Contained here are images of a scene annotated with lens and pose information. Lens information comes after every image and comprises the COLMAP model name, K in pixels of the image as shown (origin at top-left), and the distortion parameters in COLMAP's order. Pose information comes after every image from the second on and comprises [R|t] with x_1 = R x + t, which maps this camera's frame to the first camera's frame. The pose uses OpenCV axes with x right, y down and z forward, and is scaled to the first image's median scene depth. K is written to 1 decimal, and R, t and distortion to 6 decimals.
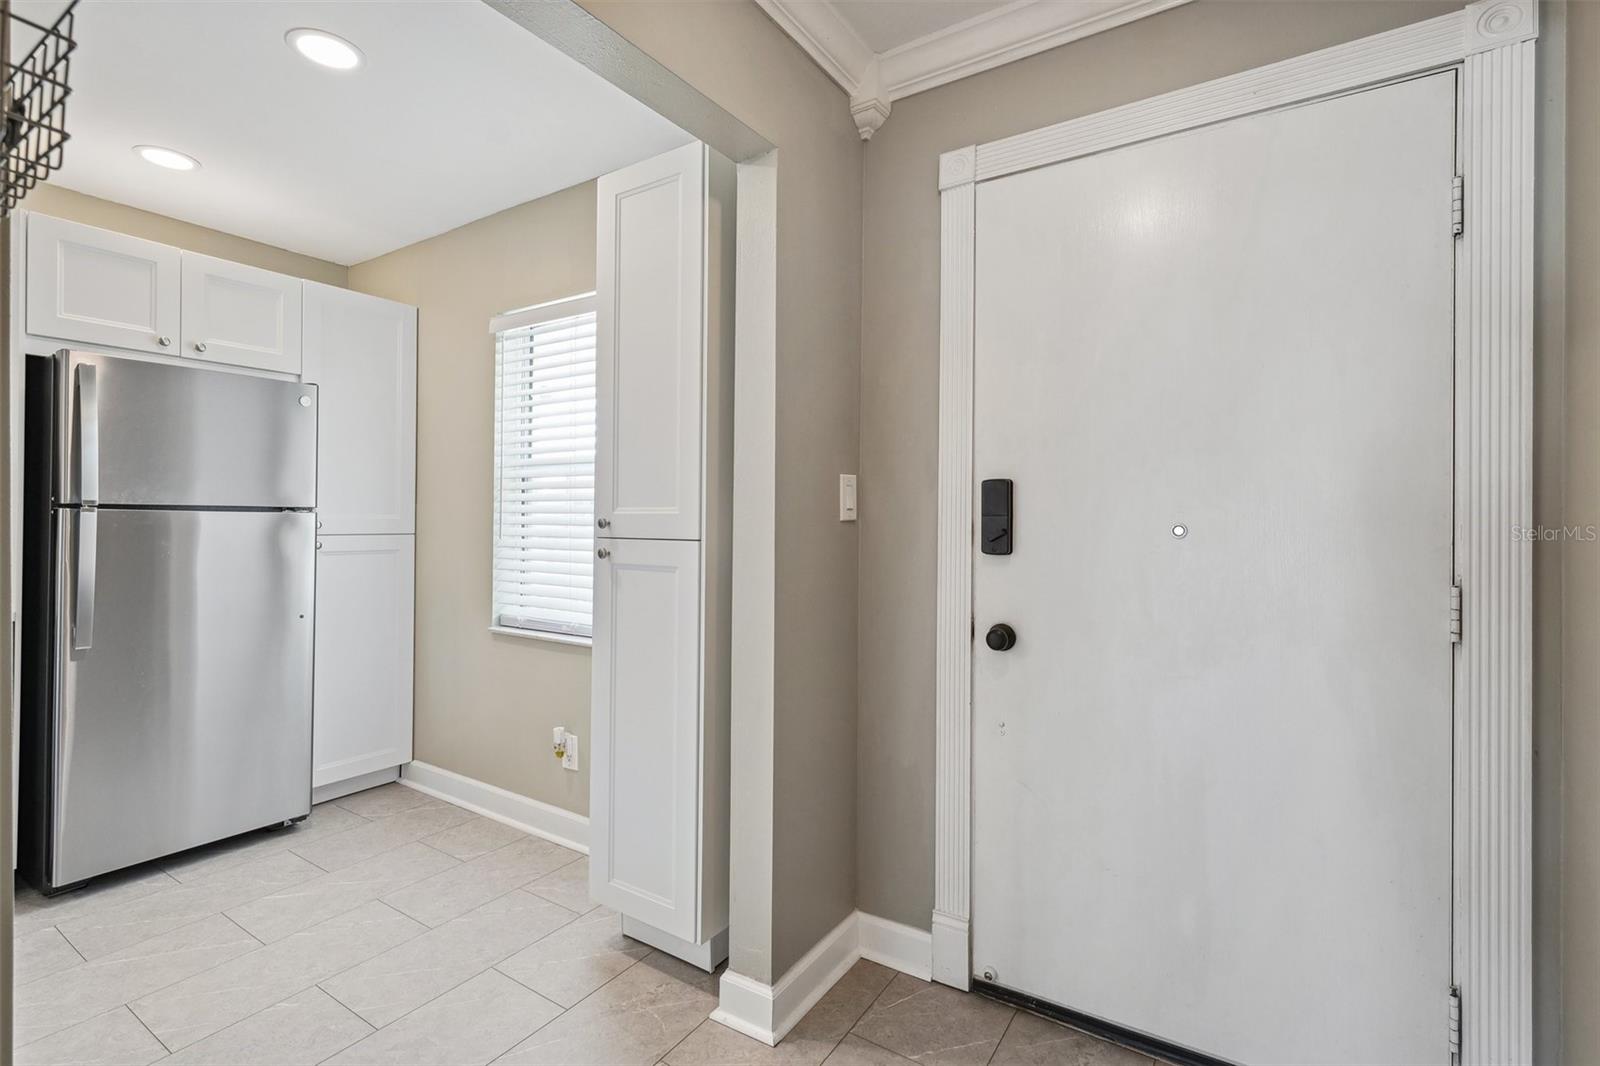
lens RADIAL K [[732.7, 0, 807.2], [0, 732.7, 519.4], [0, 0, 1]] dist [0.000831, 0.000018]
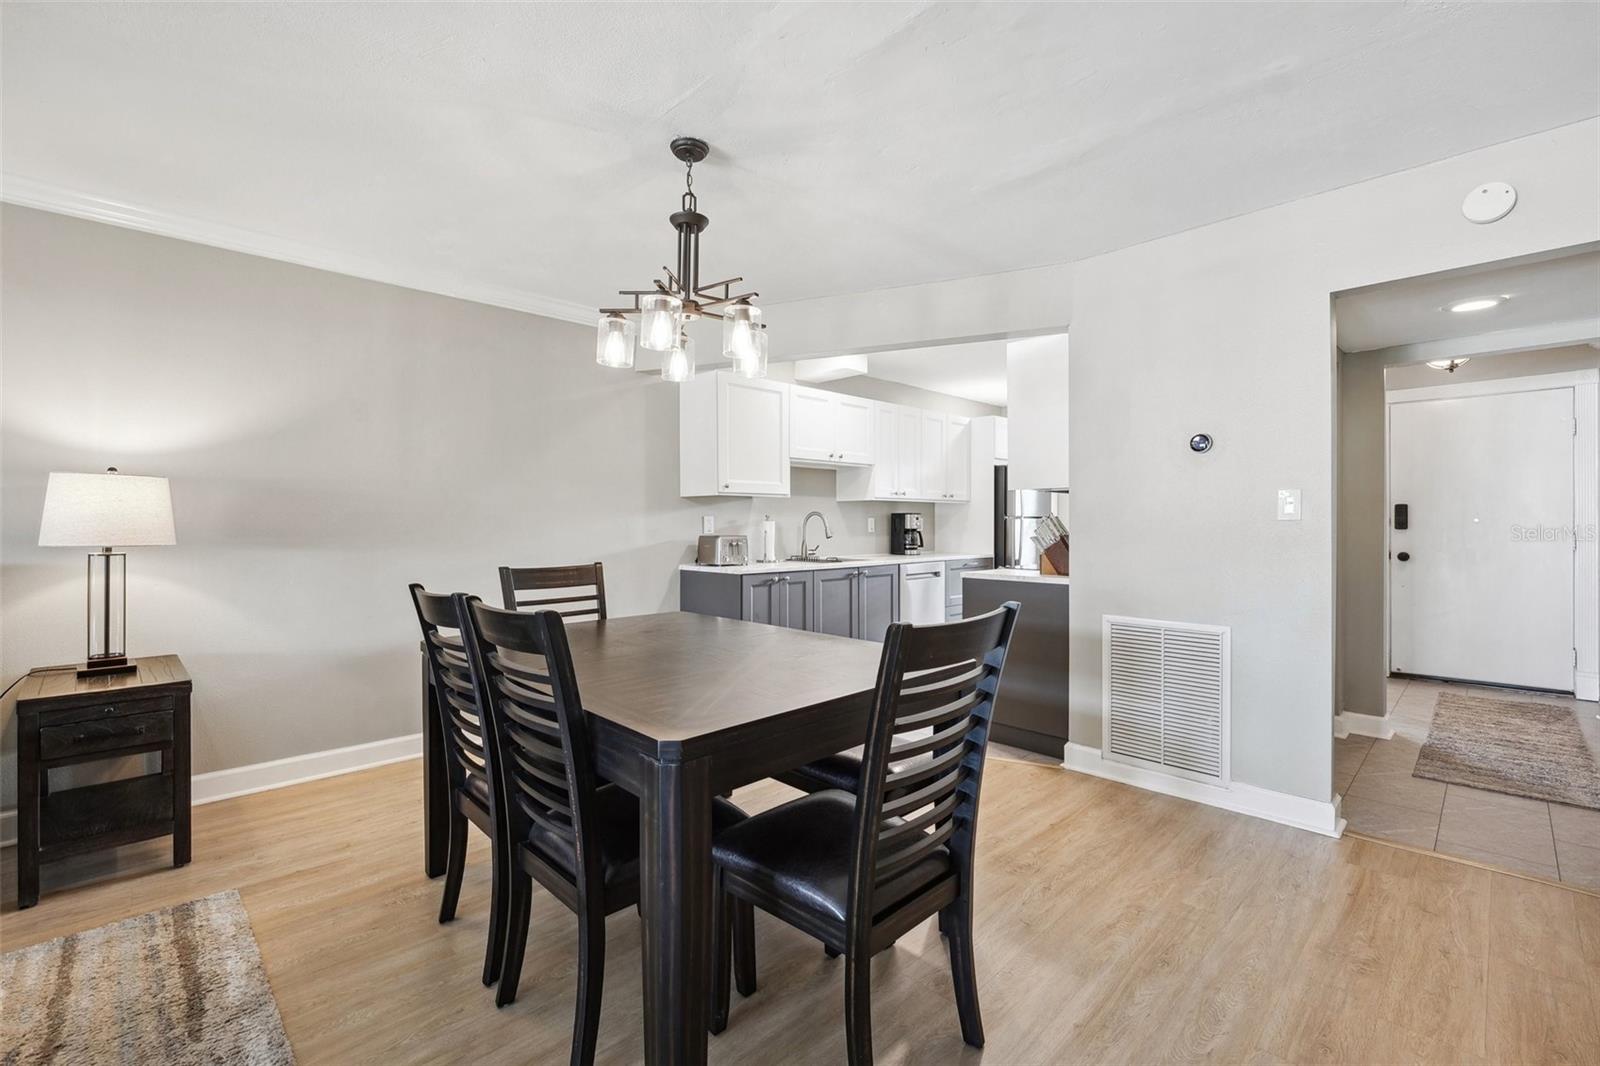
lens RADIAL K [[699.6, 0, 799.2], [0, 699.6, 528.3], [0, 0, 1]] dist [0.000155, 0.000170]
pose [[0.976843, -0.009702, -0.213736, -1.194235], [0.011890, 0.999889, 0.008954, -0.008587], [0.213625, -0.011288, 0.976850, -1.807989]]
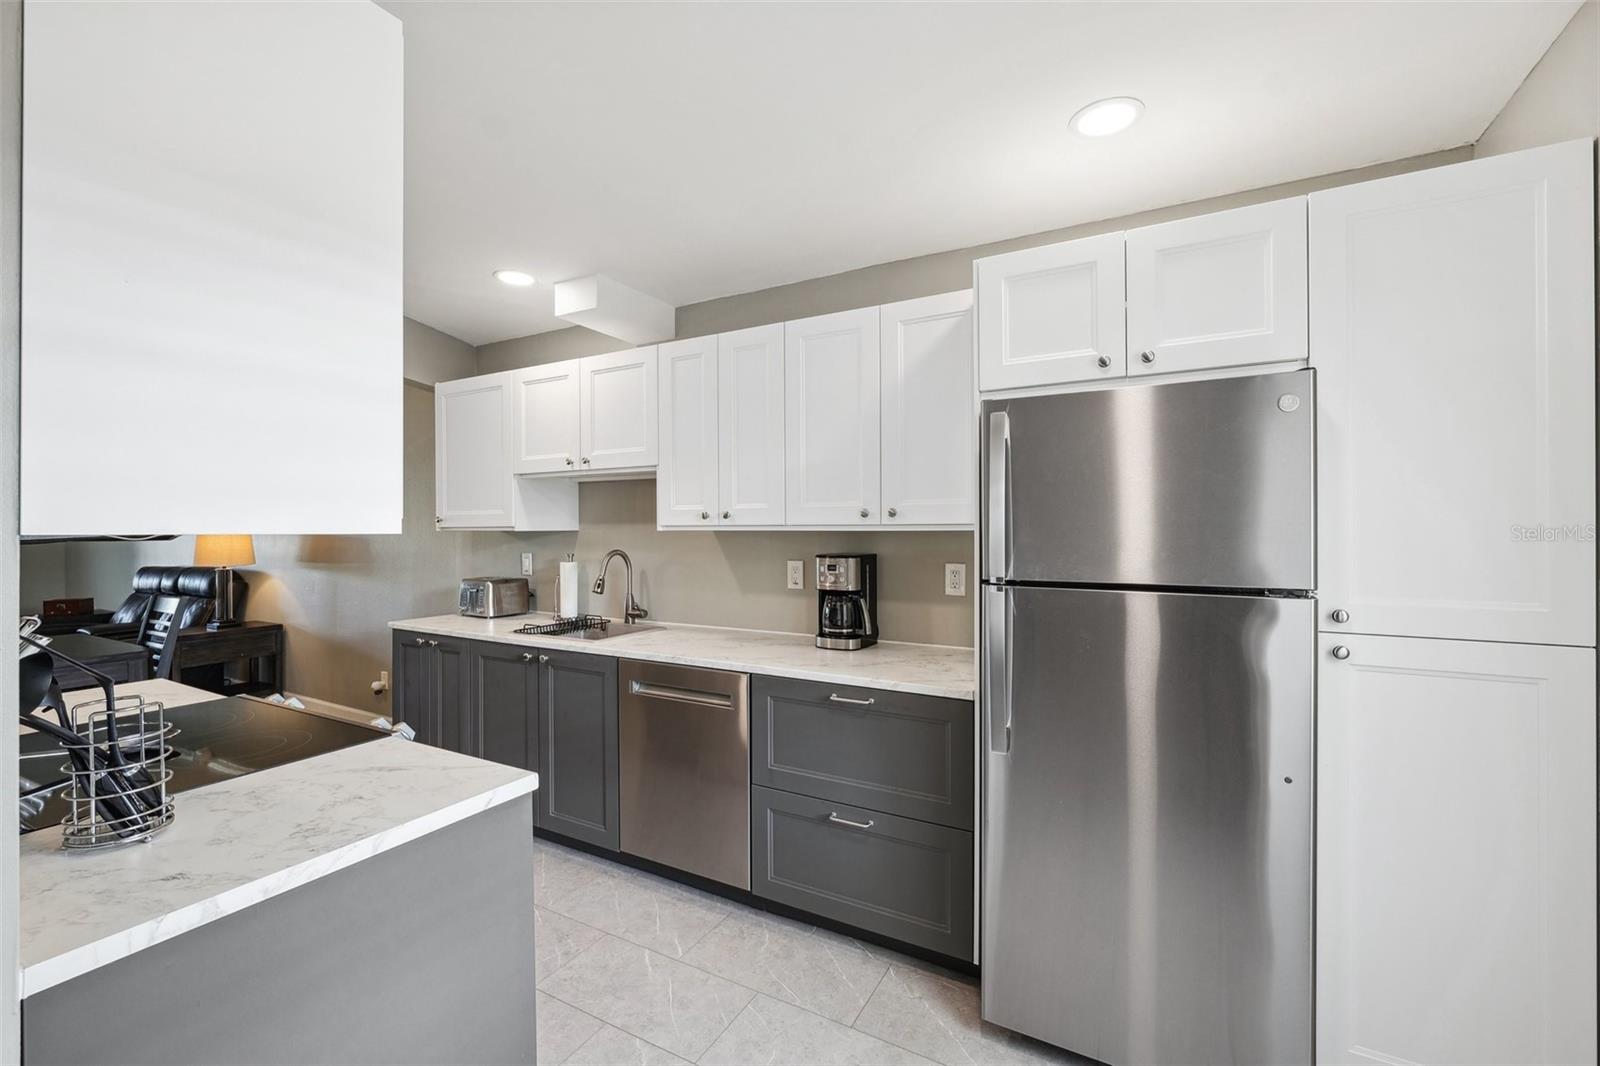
lens RADIAL K [[662.4, 0, 788.9], [0, 662.4, 529.7], [0, 0, 1]] dist [-0.002657, -0.000202]
pose [[0.071510, -0.006656, -0.997418, -0.241151], [0.005554, 0.999965, -0.006275, -0.072484], [0.997424, -0.005091, 0.071544, 0.678774]]
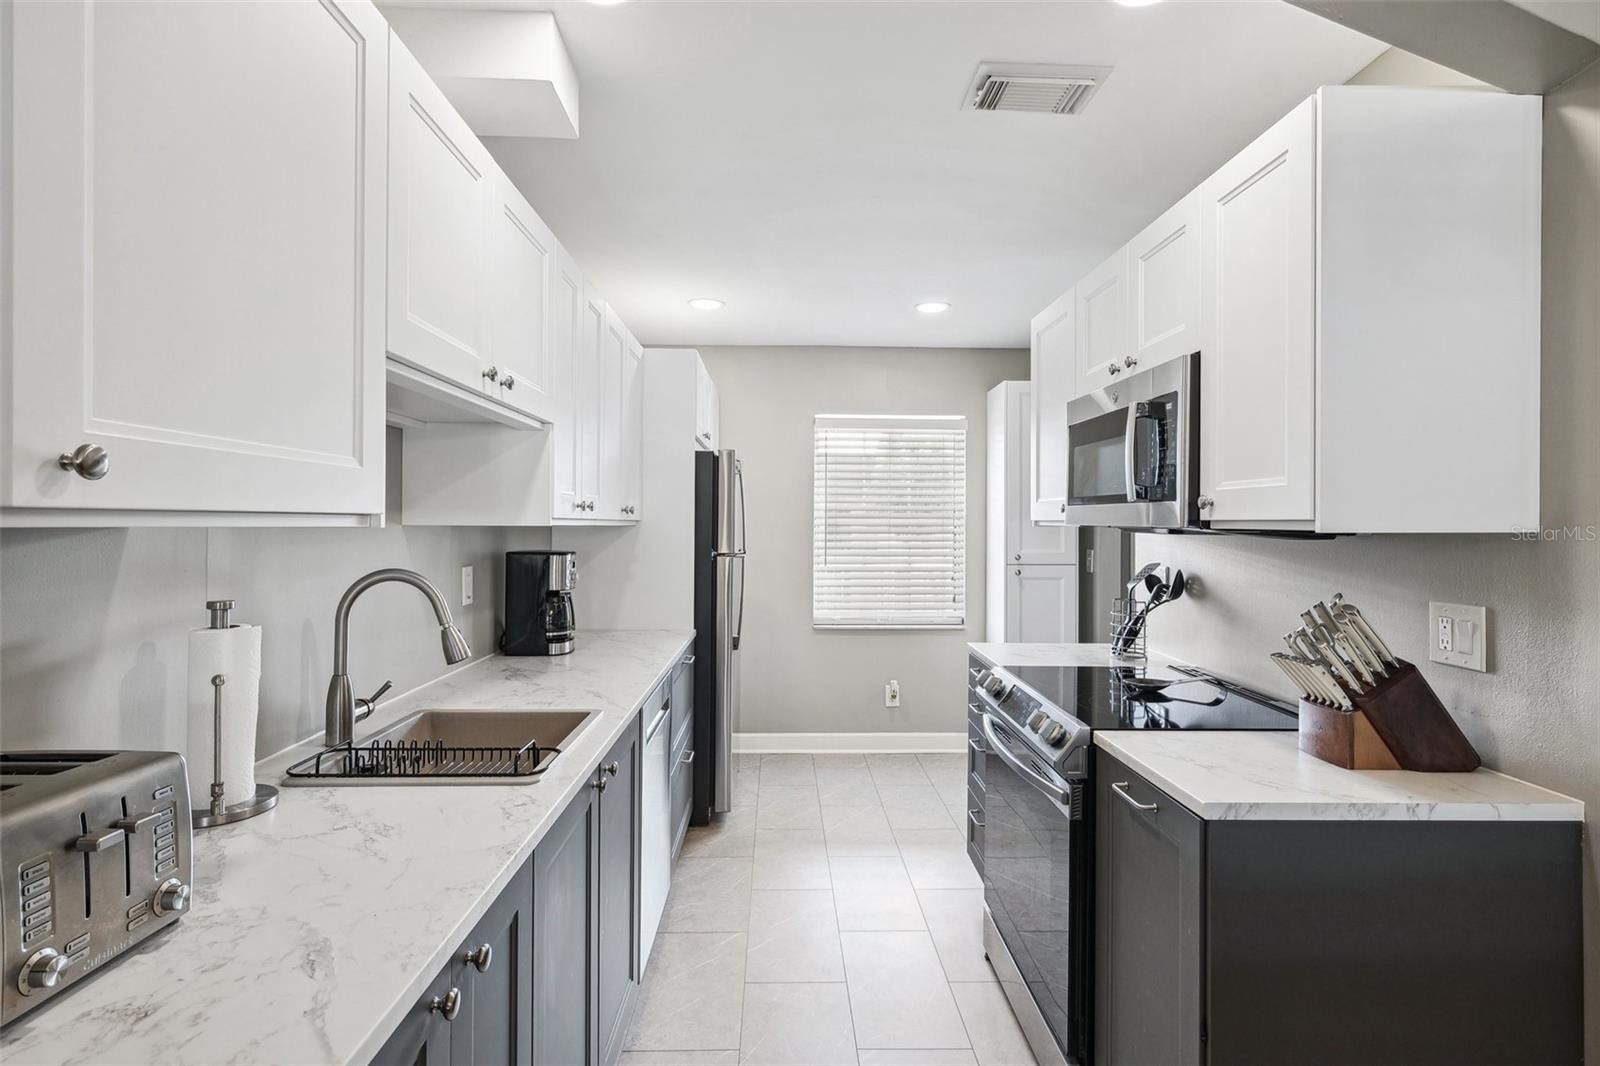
lens RADIAL K [[801.2, 0, 803.2], [0, 801.2, 525.3], [0, 0, 1]] dist [0.002676, 0.000538]
pose [[0.818904, -0.005169, 0.573908, -1.741143], [0.000336, 0.999964, 0.008528, -0.087814], [-0.573931, -0.006790, 0.818875, -0.391665]]
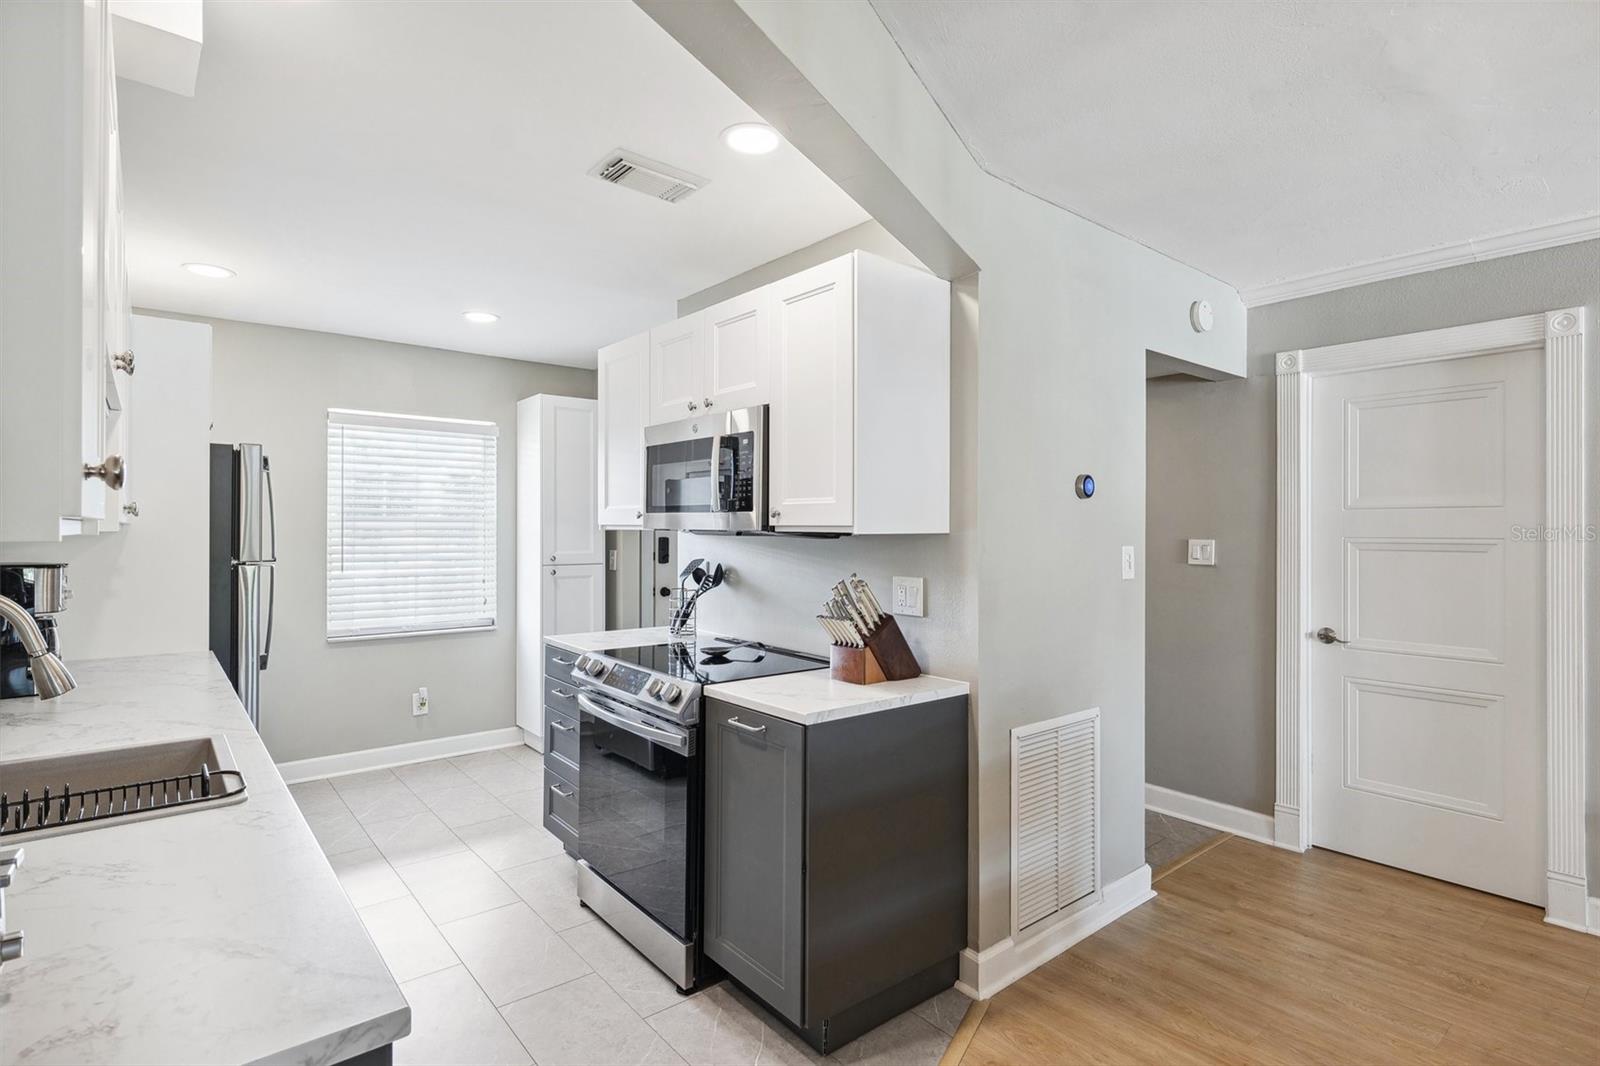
lens RADIAL K [[791.1, 0, 800.0], [0, 791.1, 533.0], [0, 0, 1]] dist [0.003357, 0.000463]
pose [[0.293040, -0.011941, 0.956026, -1.991830], [-0.003608, 0.999901, 0.013595, -0.090577], [-0.956094, -0.007434, 0.292967, -0.329614]]
